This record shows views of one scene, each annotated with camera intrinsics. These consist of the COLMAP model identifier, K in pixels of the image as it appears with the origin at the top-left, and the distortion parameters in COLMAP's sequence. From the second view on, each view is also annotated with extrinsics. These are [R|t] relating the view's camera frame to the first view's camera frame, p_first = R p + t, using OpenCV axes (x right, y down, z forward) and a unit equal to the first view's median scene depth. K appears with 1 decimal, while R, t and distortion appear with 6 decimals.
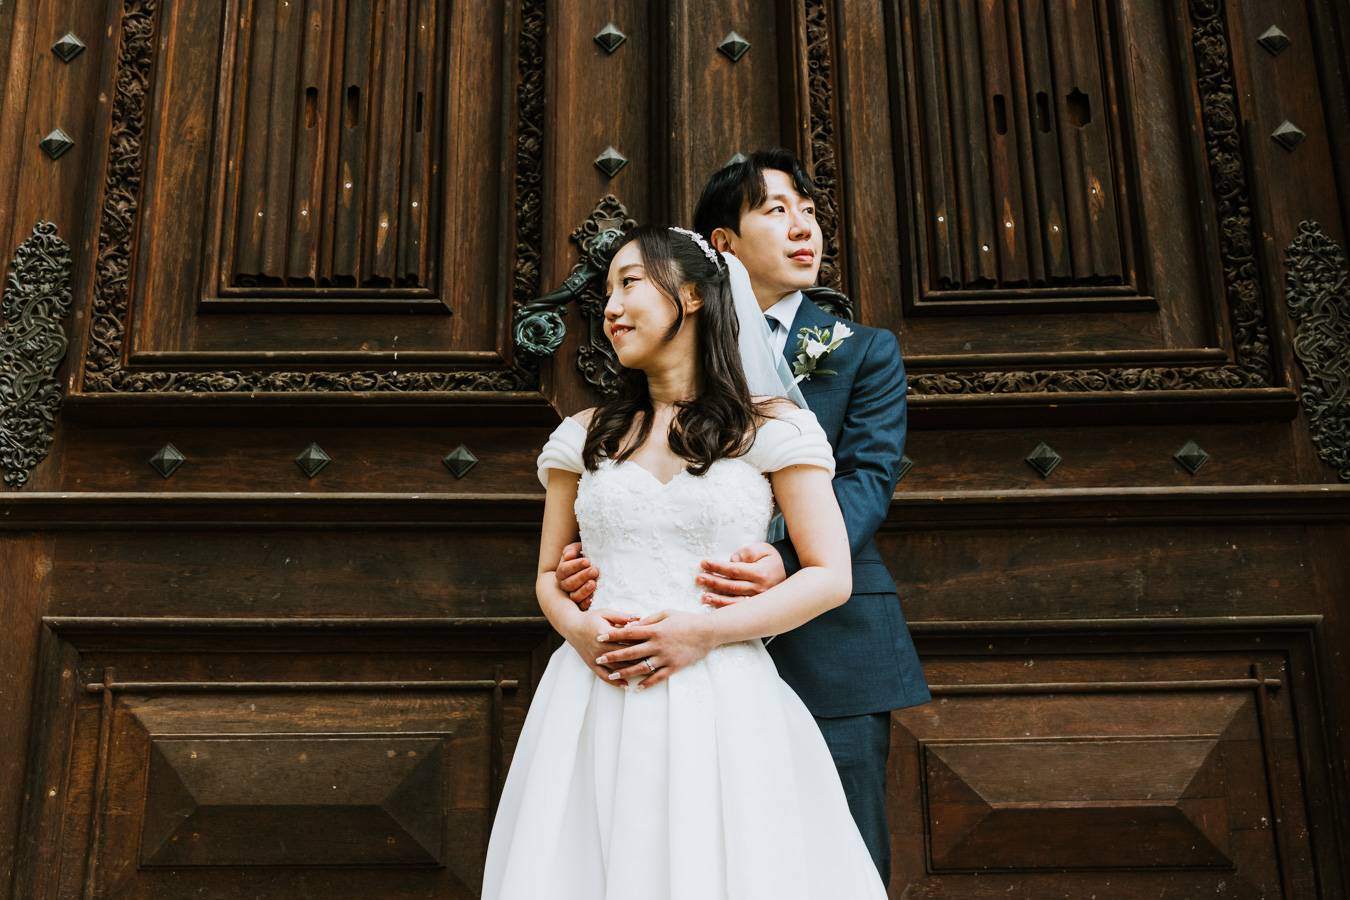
lens RADIAL K [[1052.8, 0, 655.9], [0, 1052.8, 452.1], [0, 0, 1]] dist [-0.001284, 0.000961]
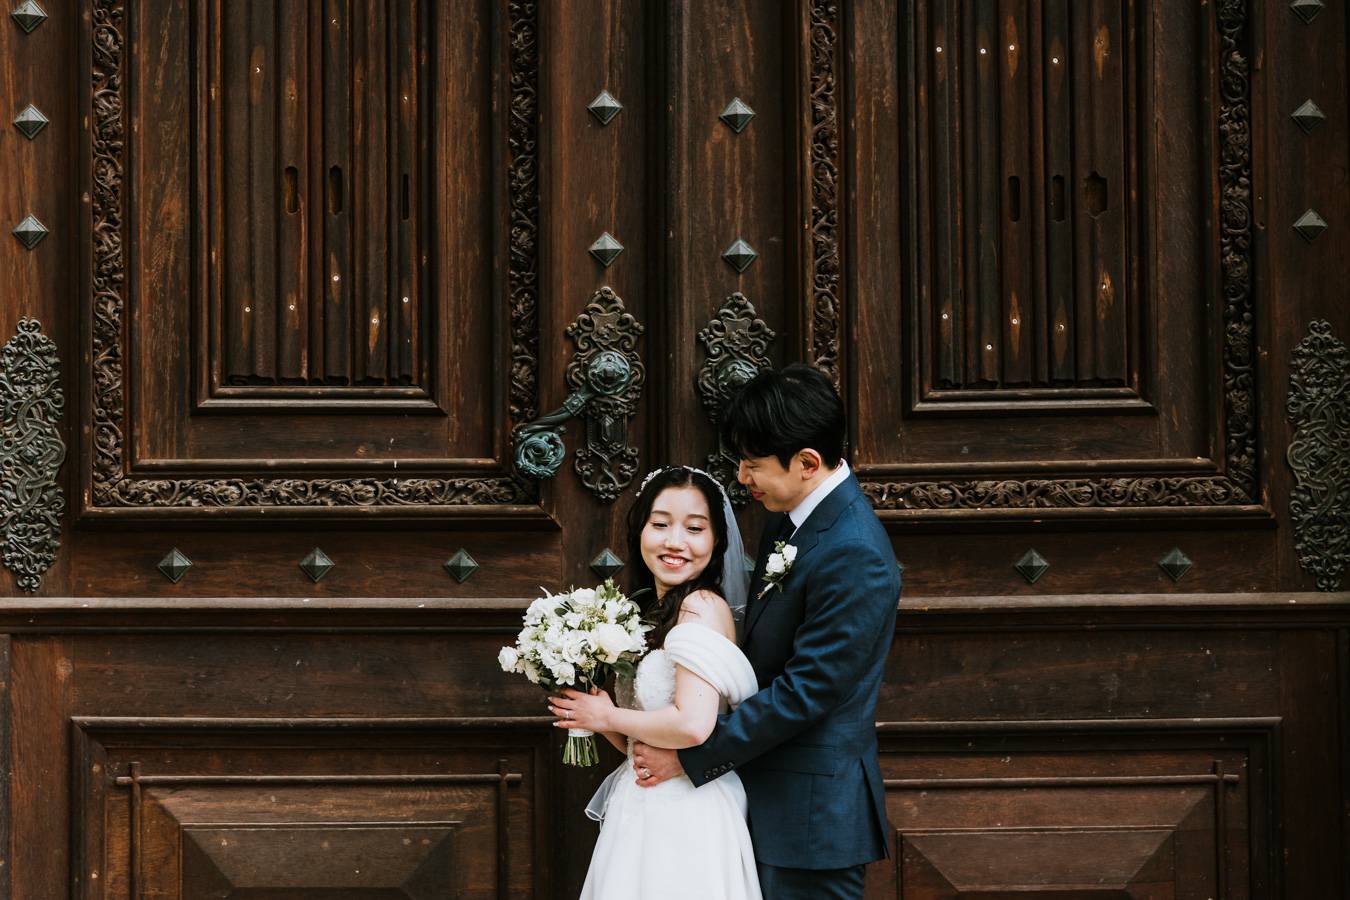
lens RADIAL K [[2863.0, 0, 675.0], [0, 2863.0, 450.0], [0, 0, 1]] dist [-0.003483, -0.091402]
pose [[0.999979, 0.002164, 0.006136, 0.004303], [-0.003435, 0.976543, 0.215296, -0.694370], [-0.005526, -0.215312, 0.976530, -1.674751]]
